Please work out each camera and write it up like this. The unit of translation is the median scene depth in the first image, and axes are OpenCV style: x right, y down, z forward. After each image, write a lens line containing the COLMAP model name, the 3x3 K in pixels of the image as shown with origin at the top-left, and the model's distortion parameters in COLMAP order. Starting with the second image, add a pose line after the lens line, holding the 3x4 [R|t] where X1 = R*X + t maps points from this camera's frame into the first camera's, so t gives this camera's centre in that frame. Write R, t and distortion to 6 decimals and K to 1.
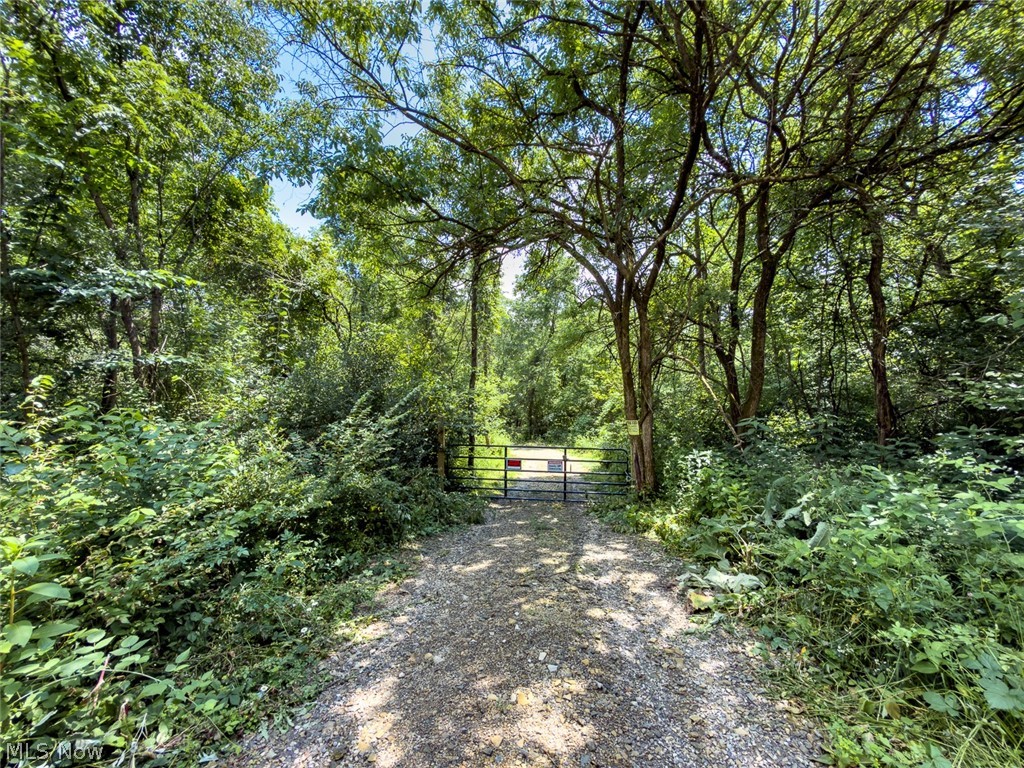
lens RADIAL K [[405.5, 0, 516.4], [0, 405.5, 381.8], [0, 0, 1]] dist [-0.000031, -0.000413]
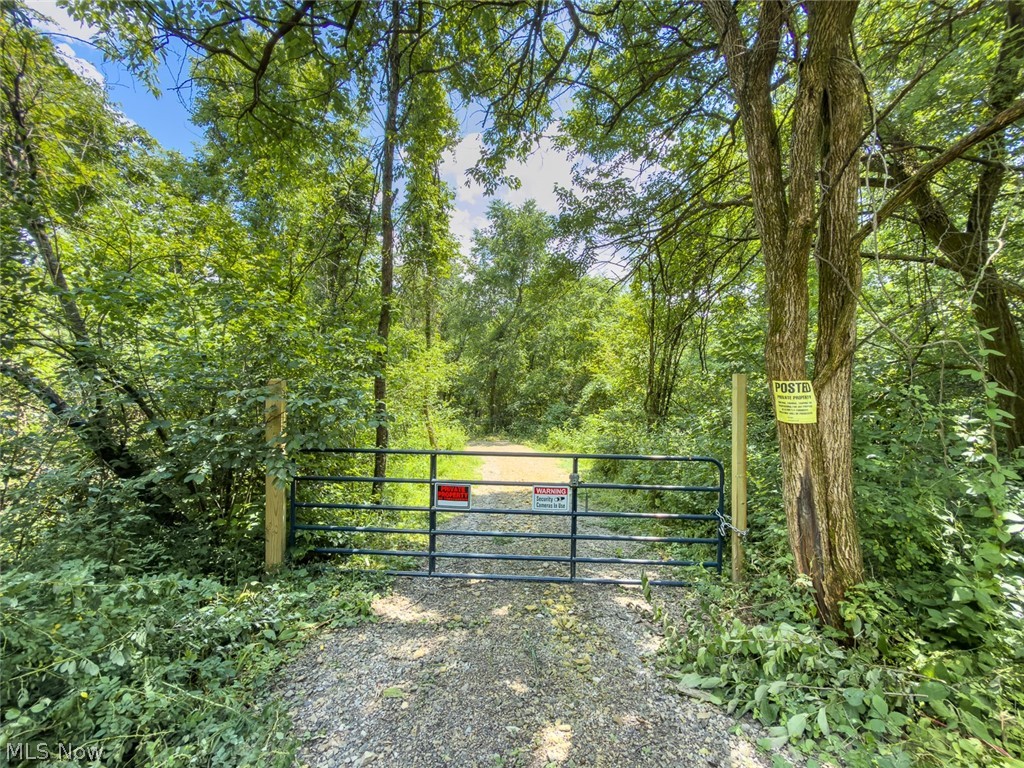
lens RADIAL K [[405.5, 0, 516.4], [0, 405.5, 381.8], [0, 0, 1]] dist [-0.000031, -0.000413]
pose [[0.995493, 0.007064, 0.094569, 0.007221], [-0.008780, 0.999804, 0.017745, 0.028752], [-0.094425, -0.018496, 0.995360, 0.213854]]
